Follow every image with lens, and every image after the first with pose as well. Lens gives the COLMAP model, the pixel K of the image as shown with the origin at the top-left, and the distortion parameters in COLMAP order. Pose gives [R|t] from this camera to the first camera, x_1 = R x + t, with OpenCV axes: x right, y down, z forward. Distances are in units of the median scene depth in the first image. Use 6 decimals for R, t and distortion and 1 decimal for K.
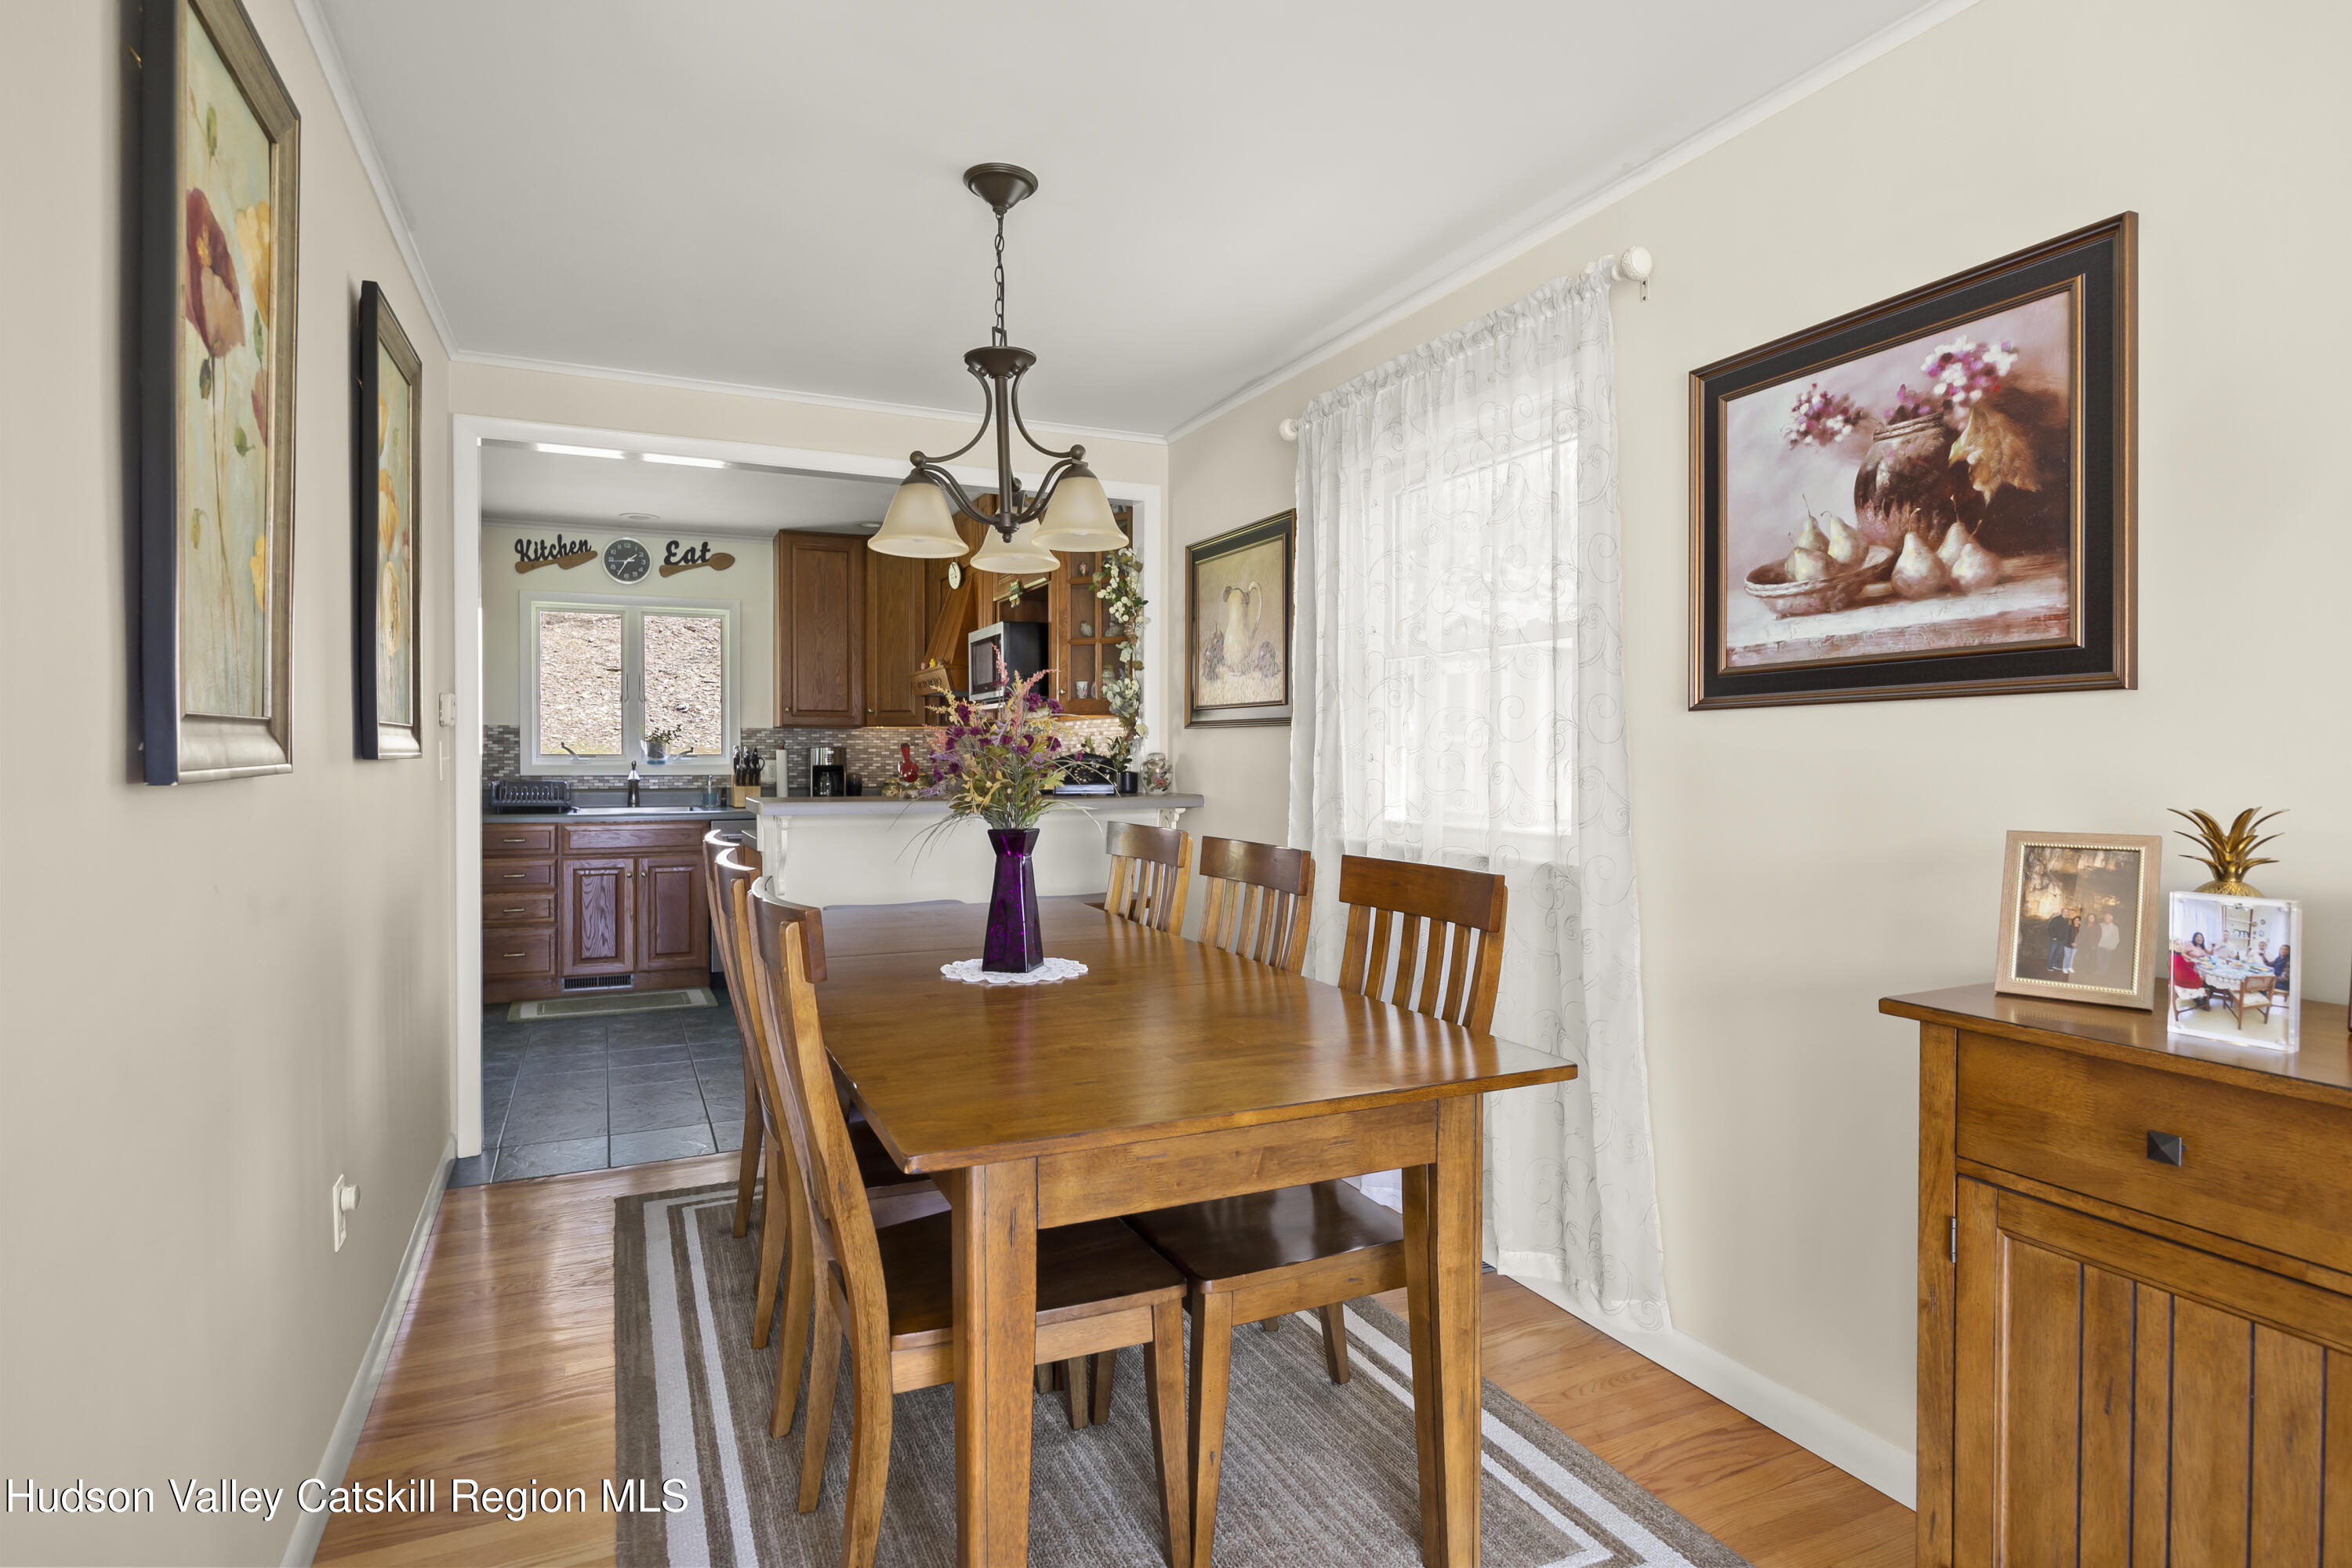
lens RADIAL K [[1240.7, 0, 1169.5], [0, 1240.7, 763.4], [0, 0, 1]] dist [-0.001702, -0.001813]
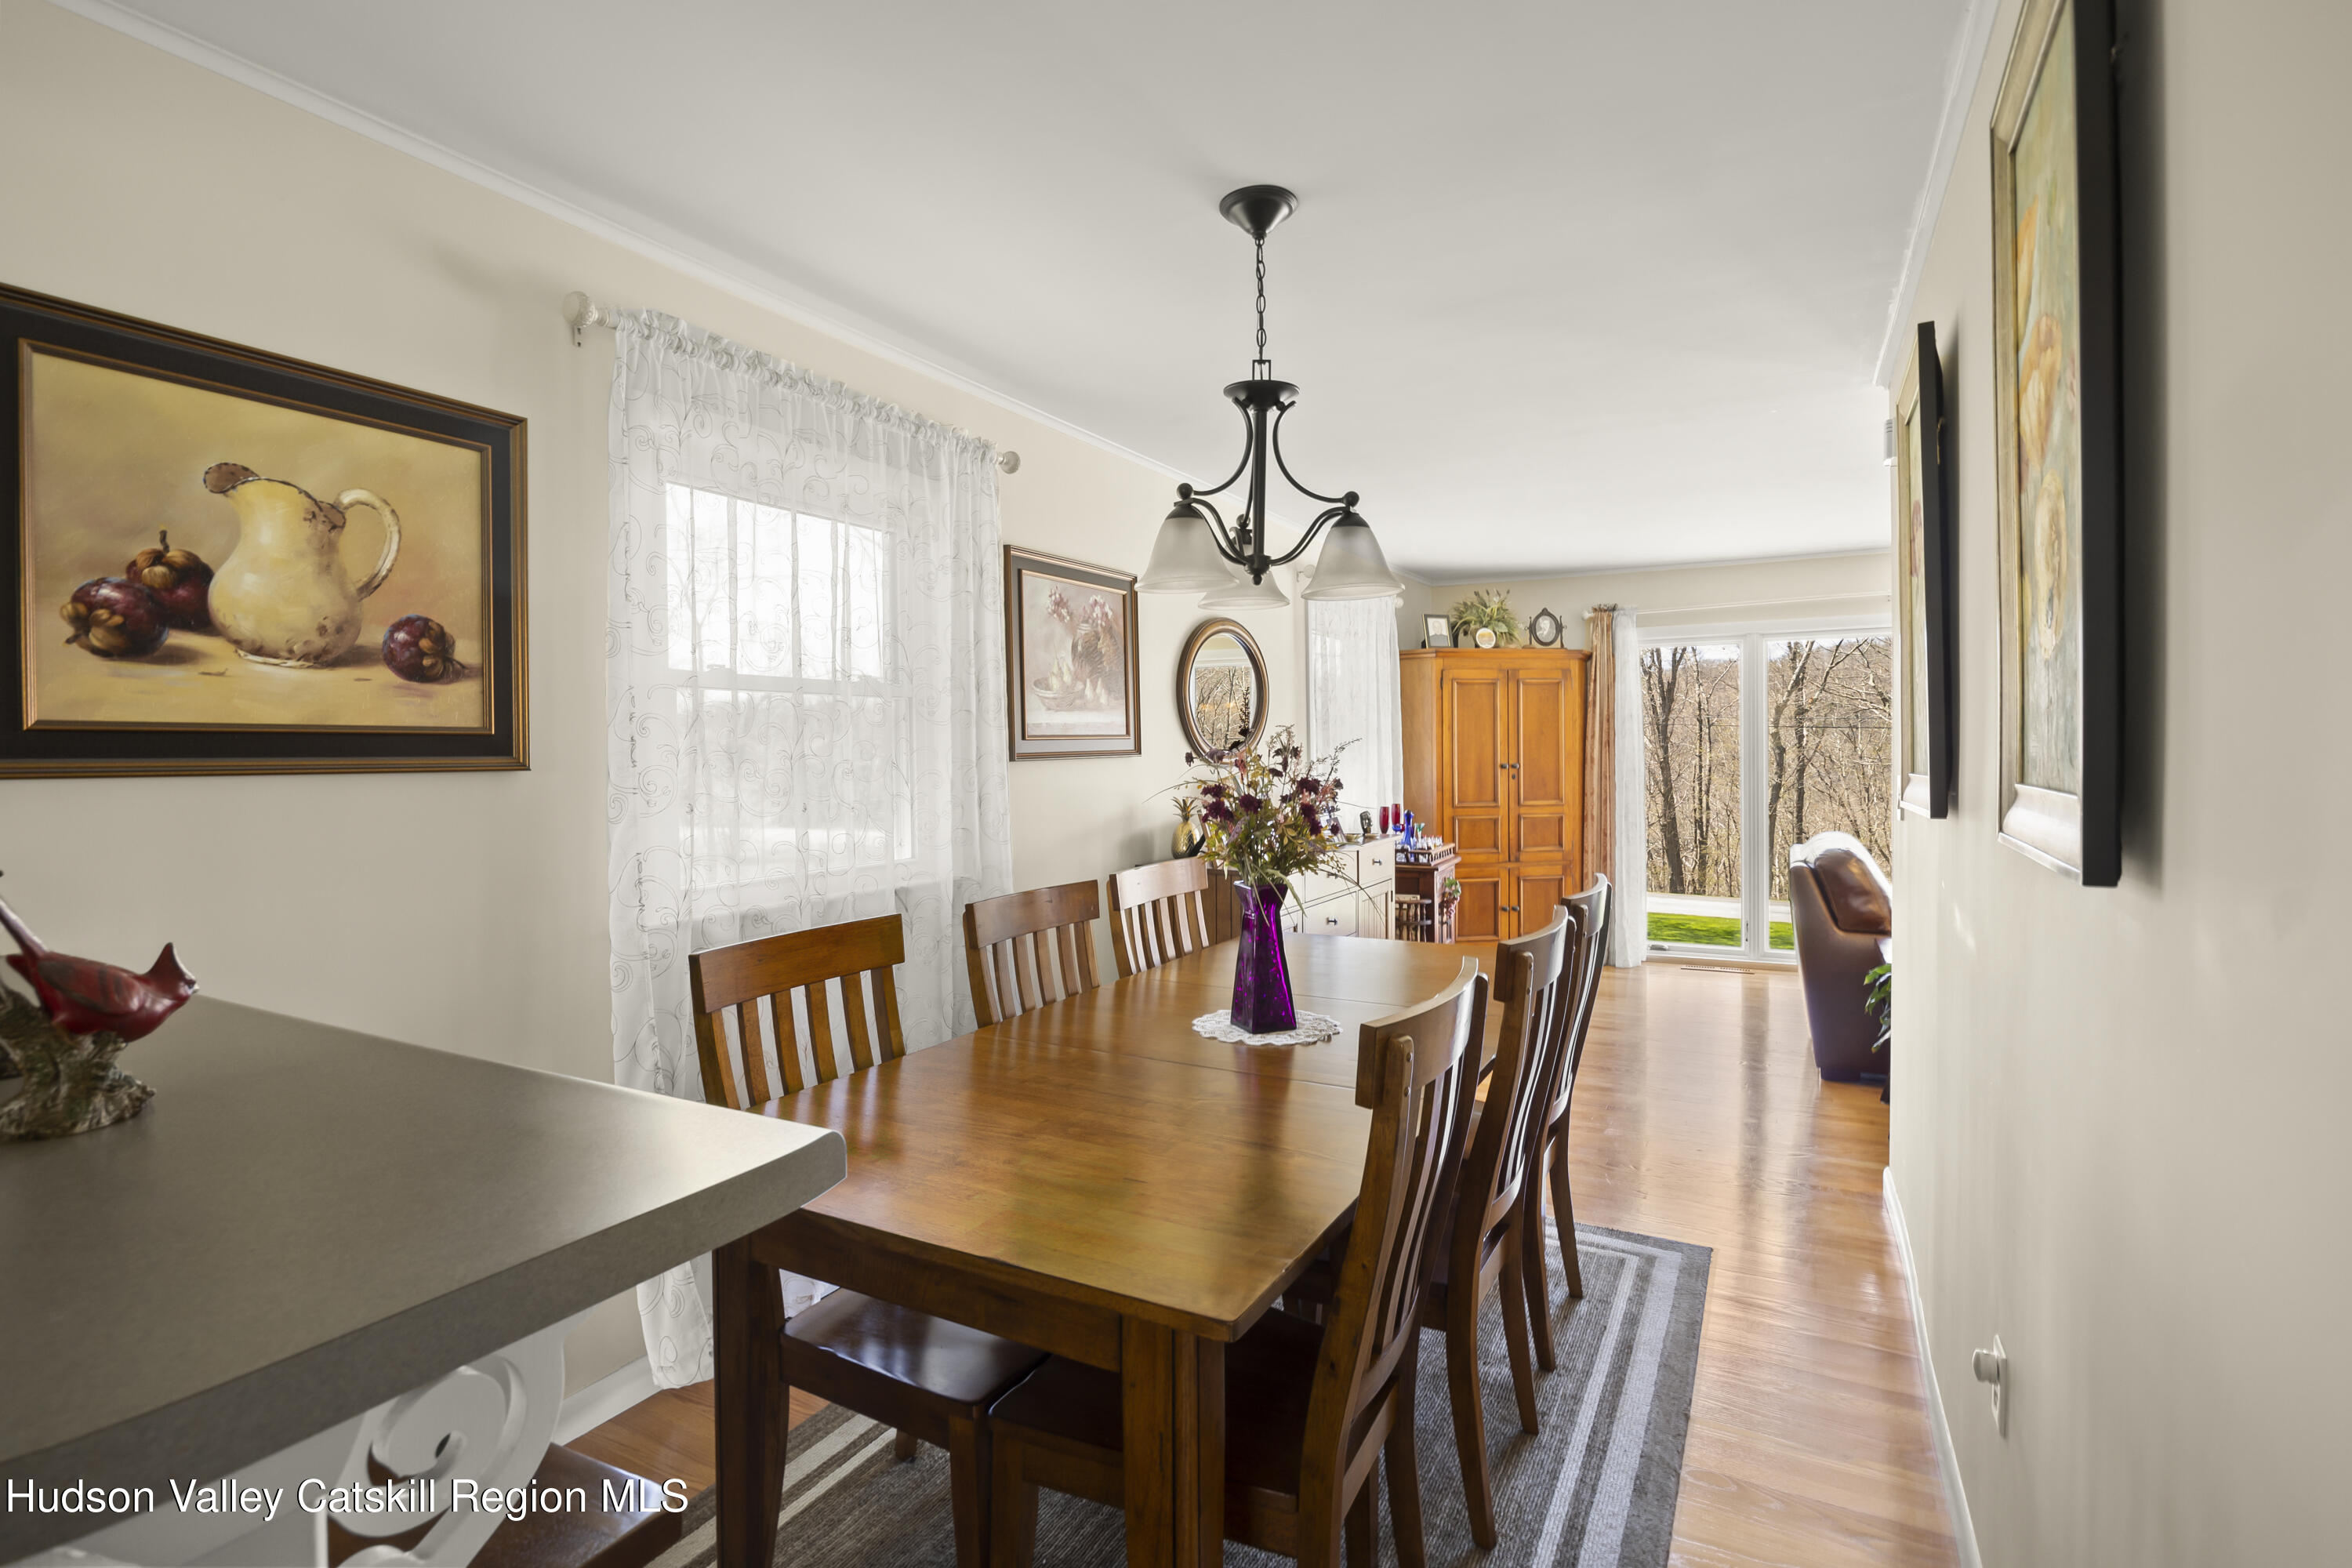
lens RADIAL K [[1104.0, 0, 1169.6], [0, 1104.0, 763.7], [0, 0, 1]] dist [-0.000479, 0.000115]
pose [[-0.590945, -0.007947, 0.806673, -0.967371], [0.013235, 0.999721, 0.019544, -0.073449], [-0.806603, 0.022225, -0.590675, 1.940529]]
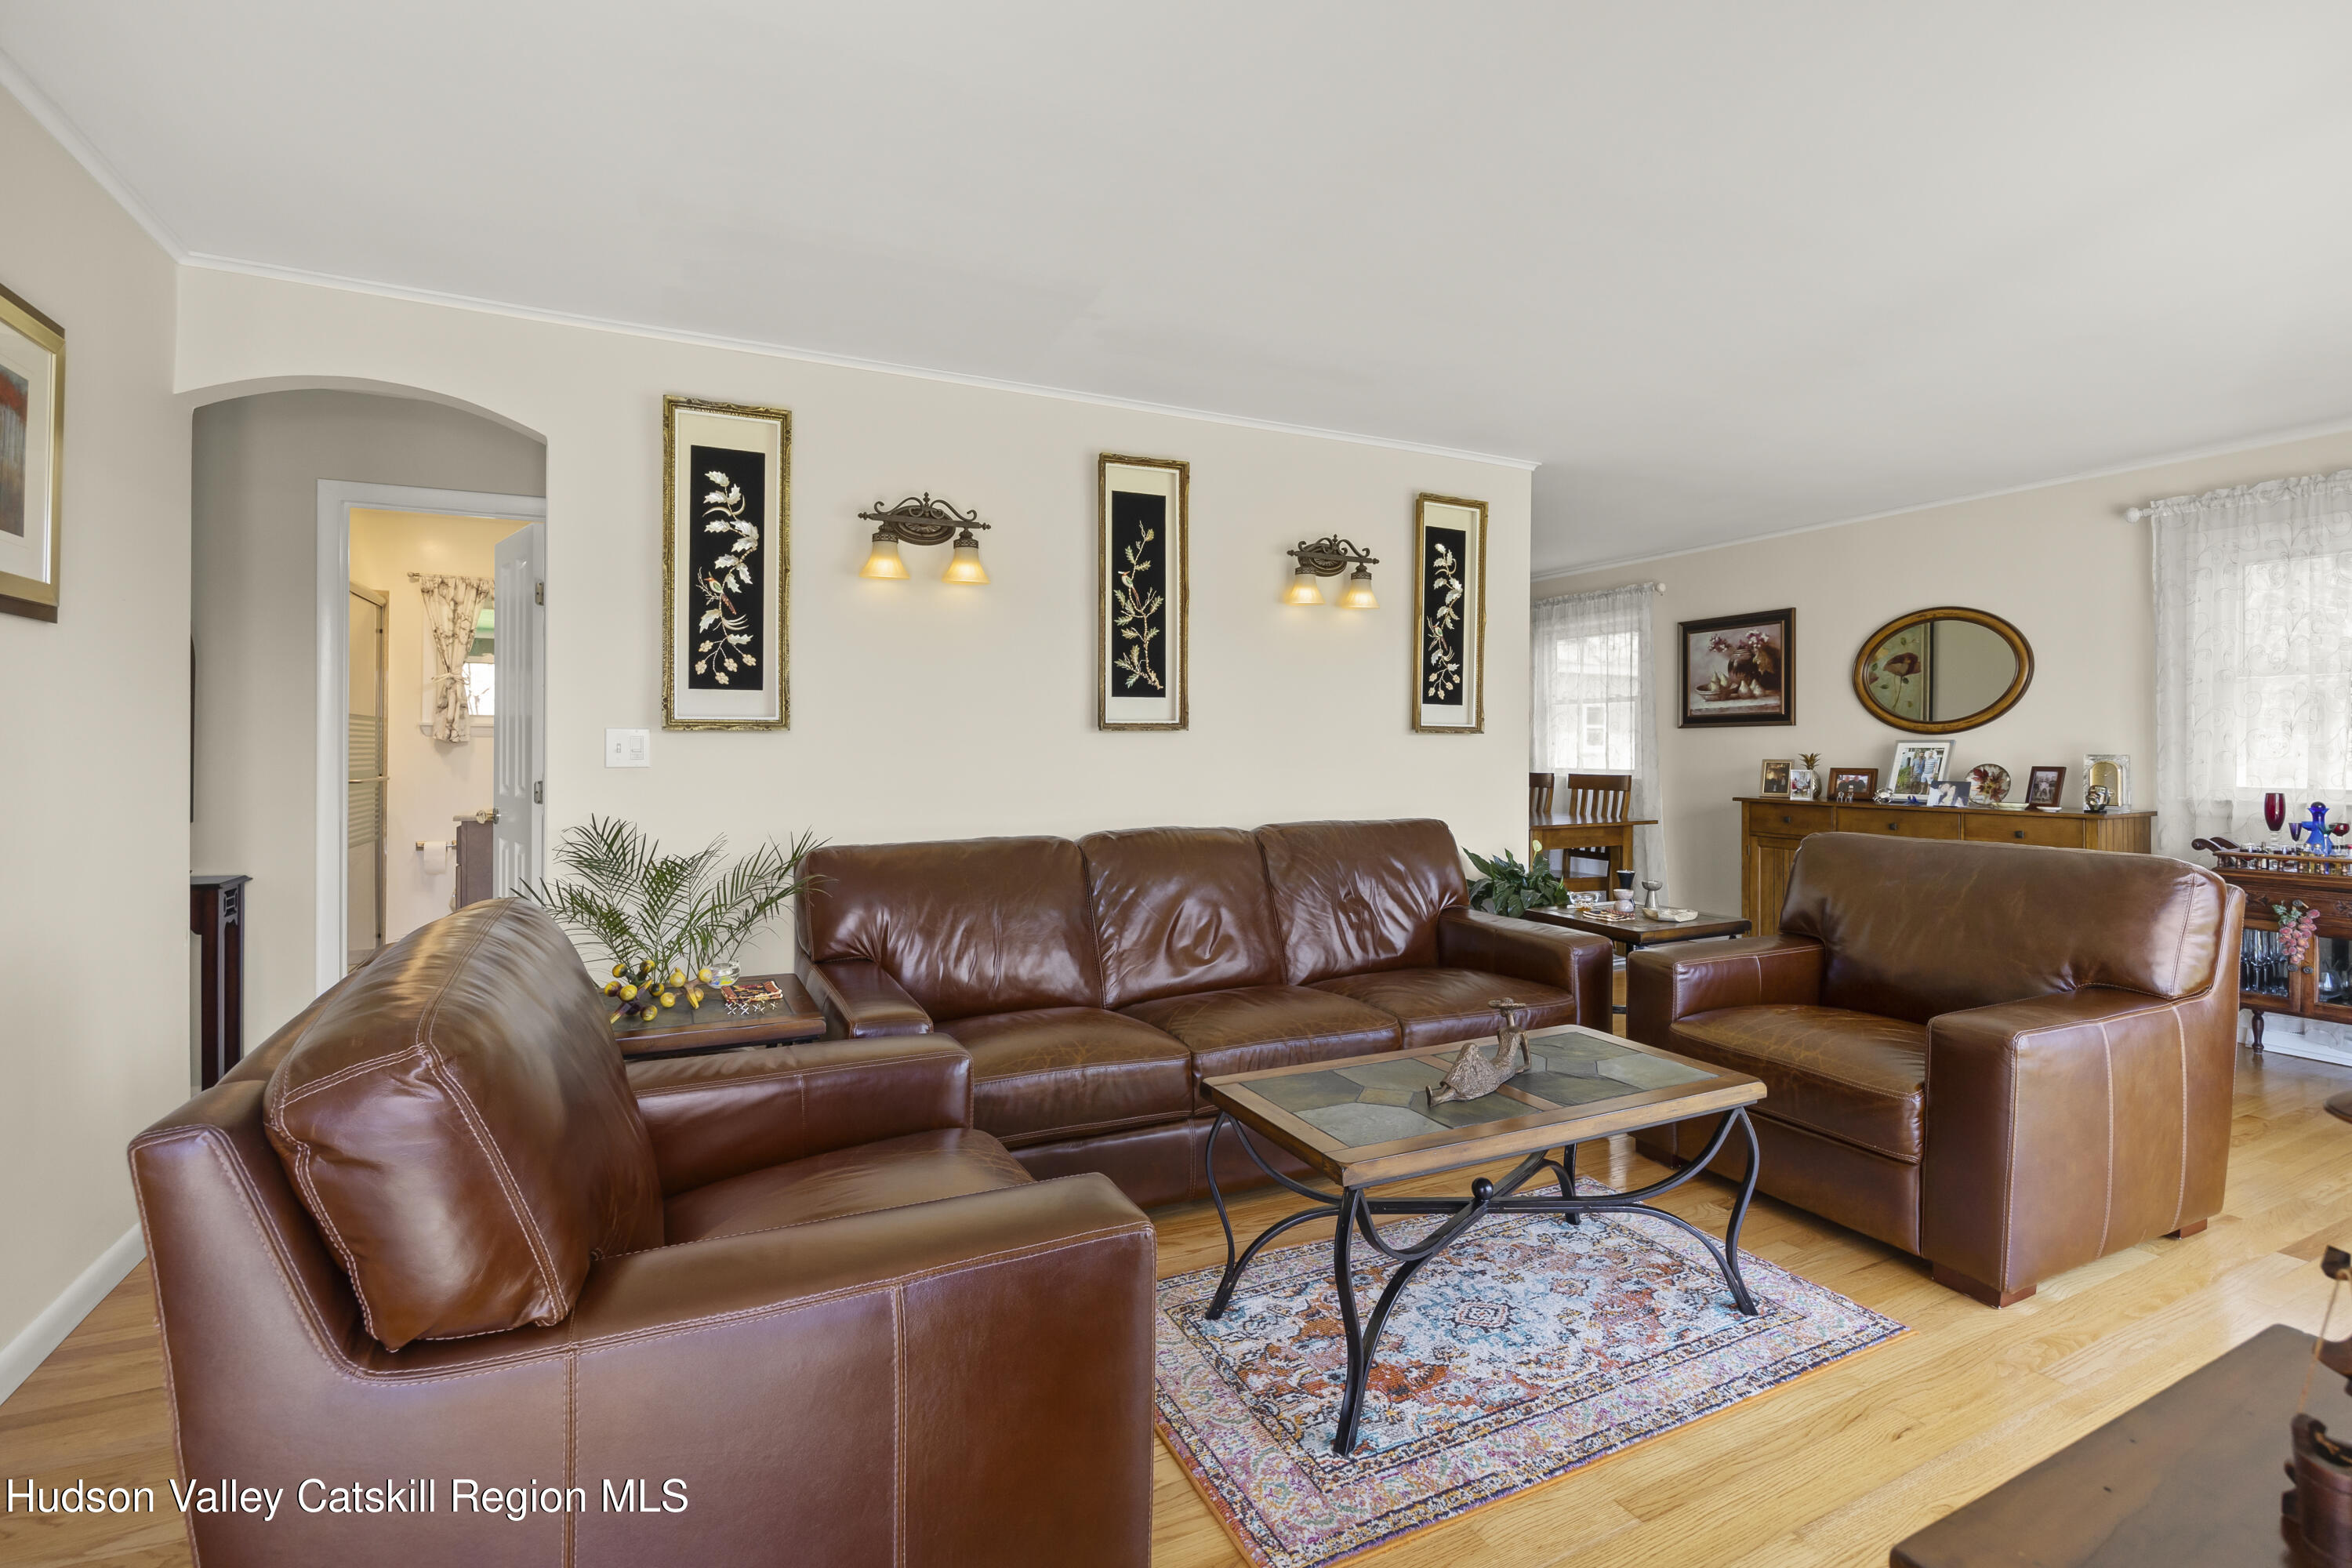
lens RADIAL K [[1075.0, 0, 1187.7], [0, 1075.0, 743.2], [0, 0, 1]] dist [-0.017970, -0.000212]
pose [[0.999554, 0.002446, 0.029753, -1.095288], [-0.002208, 0.999965, -0.008029, 0.026782], [-0.029772, 0.007960, 0.999525, -2.036482]]
